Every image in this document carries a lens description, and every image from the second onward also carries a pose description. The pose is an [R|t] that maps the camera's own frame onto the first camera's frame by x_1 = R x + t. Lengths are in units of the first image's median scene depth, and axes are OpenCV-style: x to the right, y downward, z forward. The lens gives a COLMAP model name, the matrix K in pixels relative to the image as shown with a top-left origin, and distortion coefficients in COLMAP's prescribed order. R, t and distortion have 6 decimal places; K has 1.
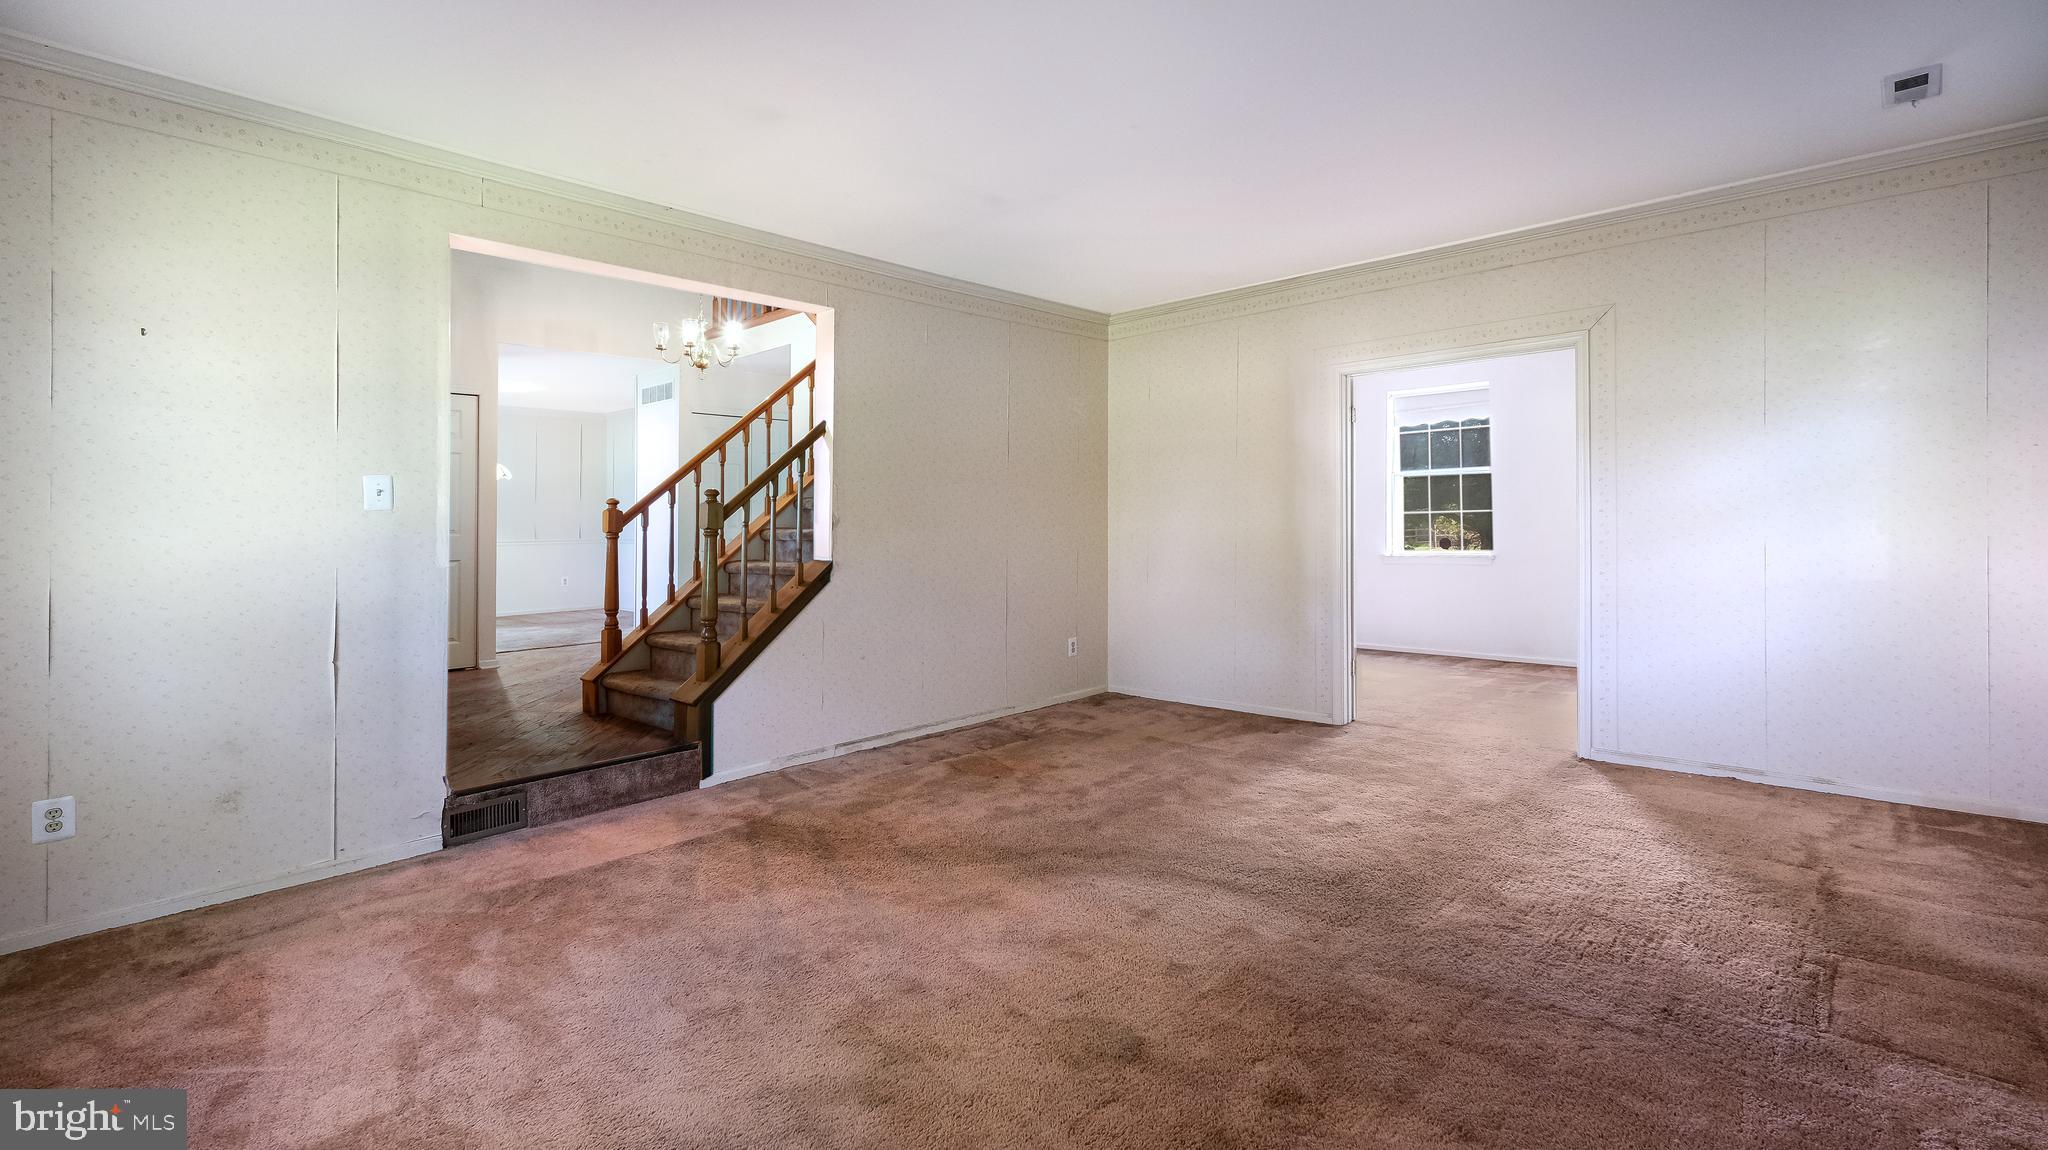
lens RADIAL K [[917.2, 0, 1010.0], [0, 917.2, 521.9], [0, 0, 1]] dist [0.001530, -0.000247]
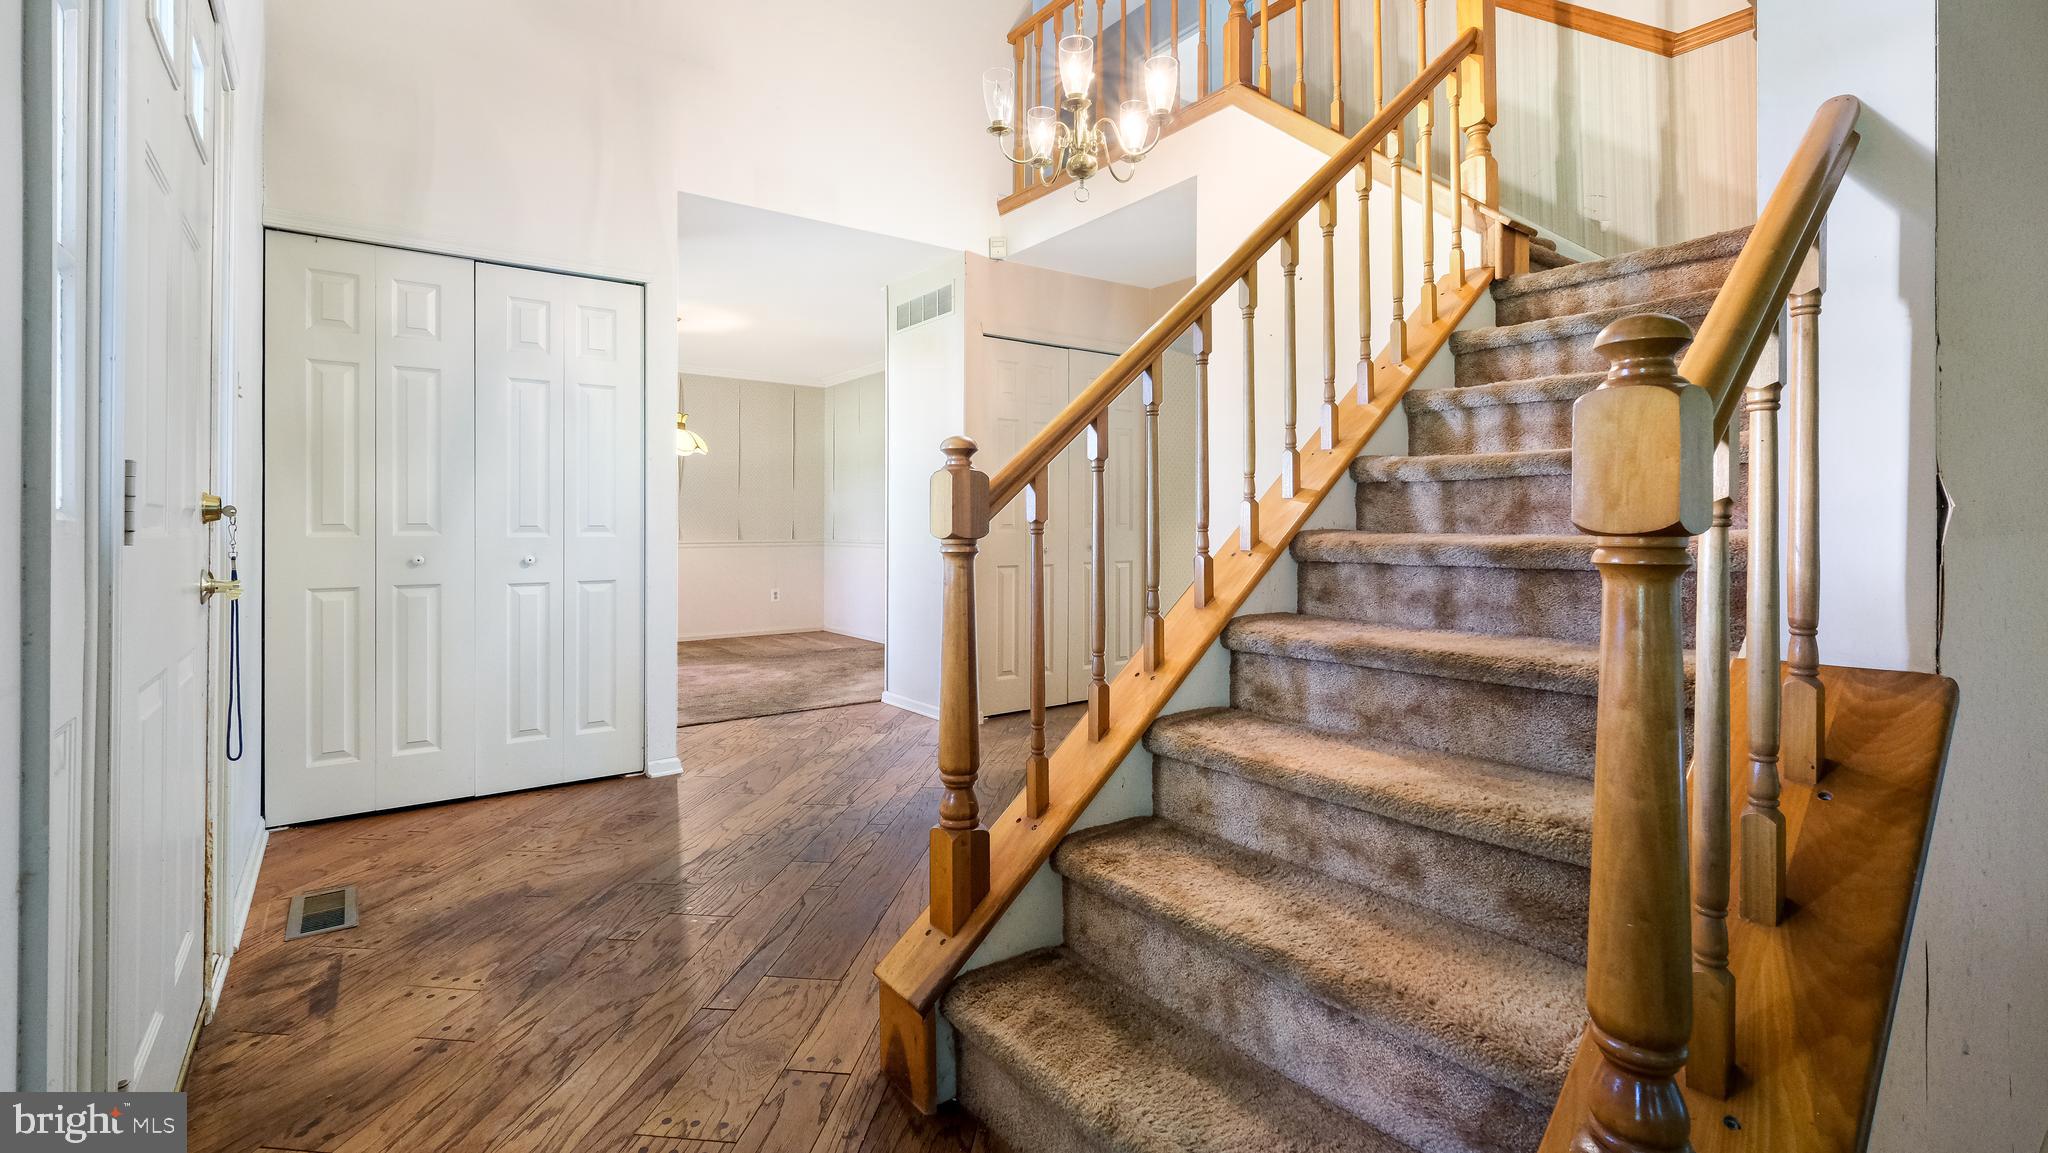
lens RADIAL K [[917.2, 0, 1027.4], [0, 917.2, 569.1], [0, 0, 1]] dist [0.001530, -0.000247]
pose [[0.985300, 0.019046, -0.169768, -0.342328], [-0.010733, 0.998704, 0.049749, 0.005918], [0.170496, -0.047195, 0.984227, 0.654517]]
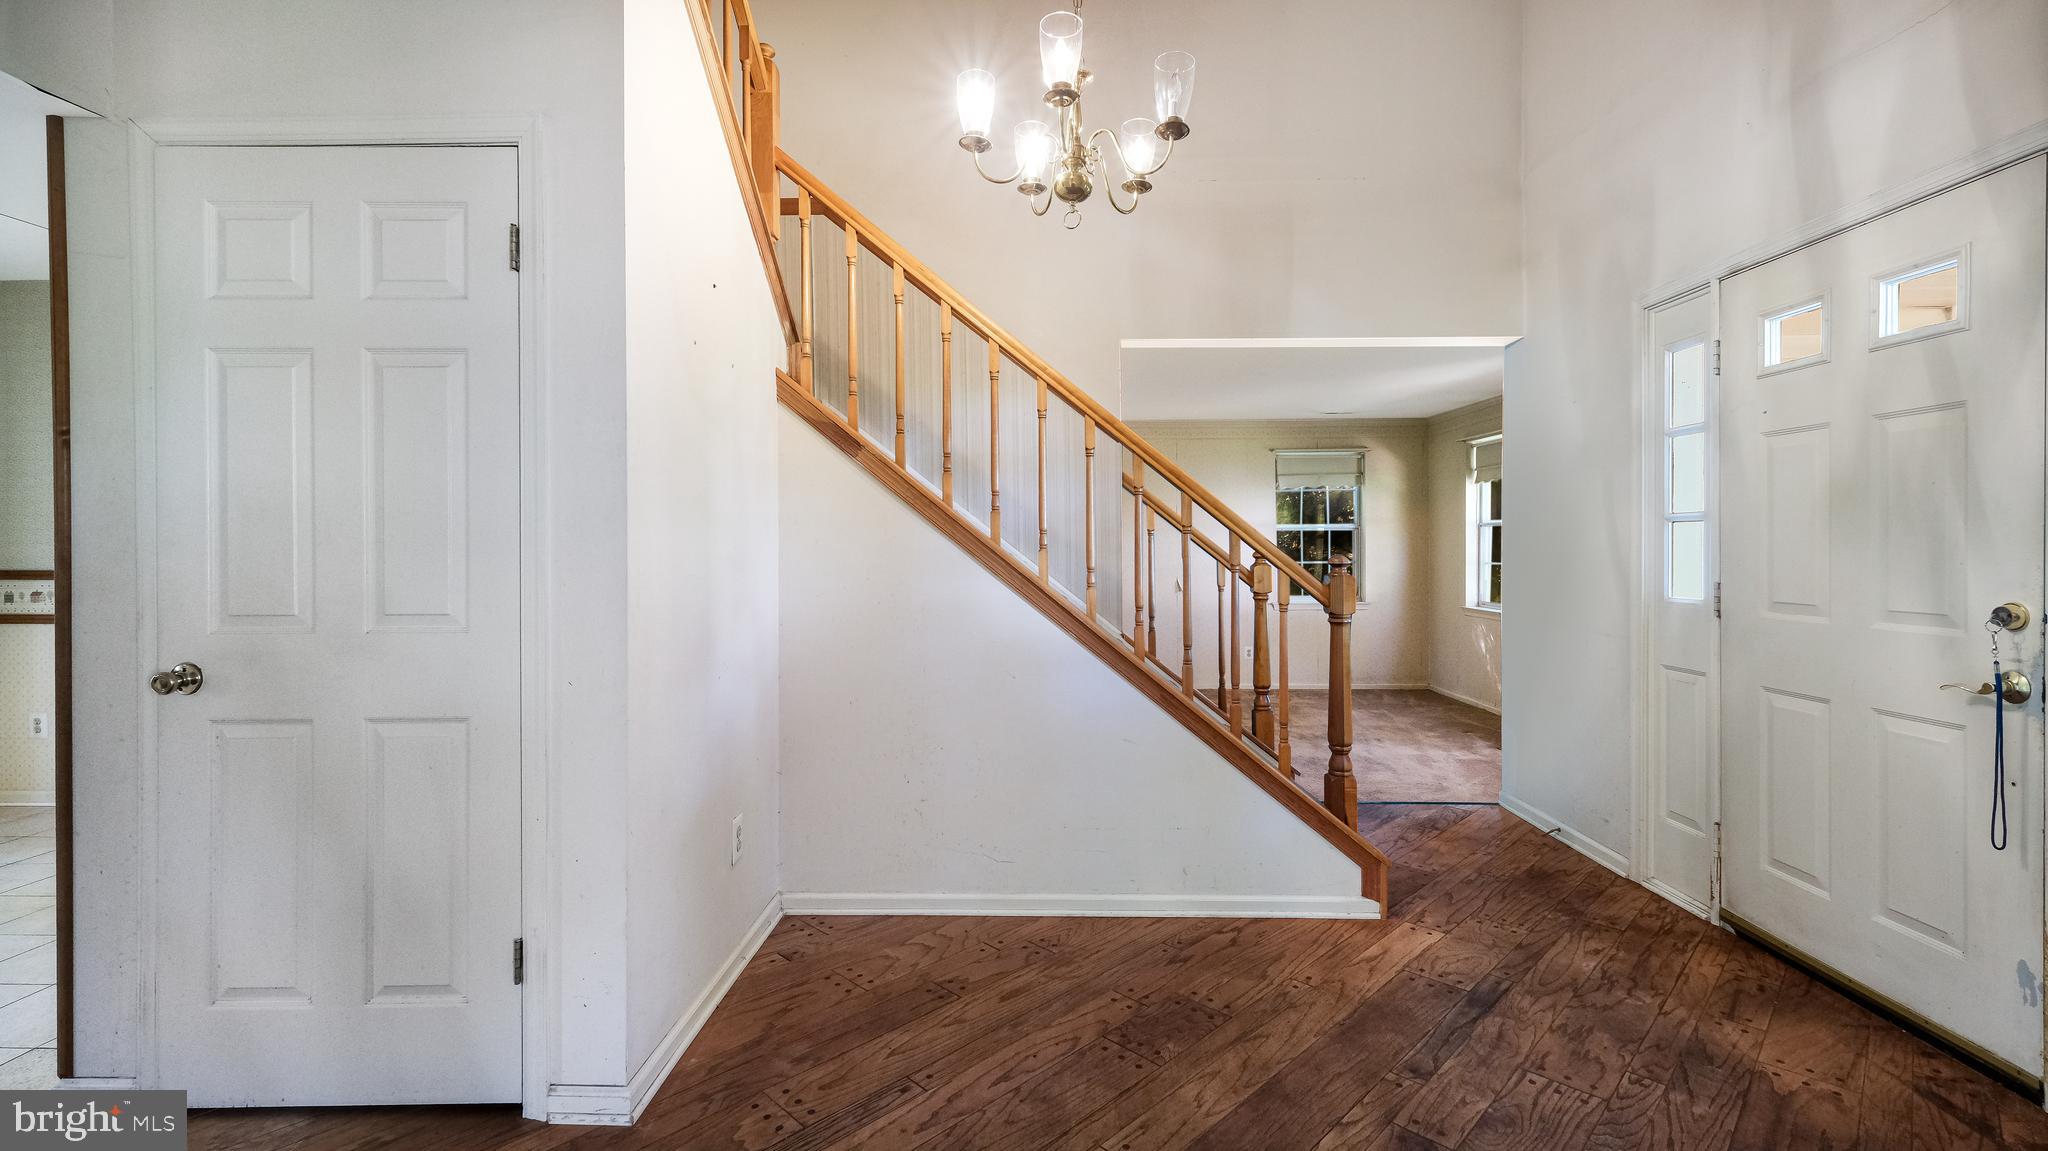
lens RADIAL K [[917.2, 0, 1031.6], [0, 917.2, 570.9], [0, 0, 1]] dist [0.001530, -0.000247]
pose [[-0.675498, 0.002920, 0.737356, -0.634316], [0.002577, 0.999995, -0.001599, -0.009677], [-0.737358, 0.000820, -0.675502, 1.318130]]
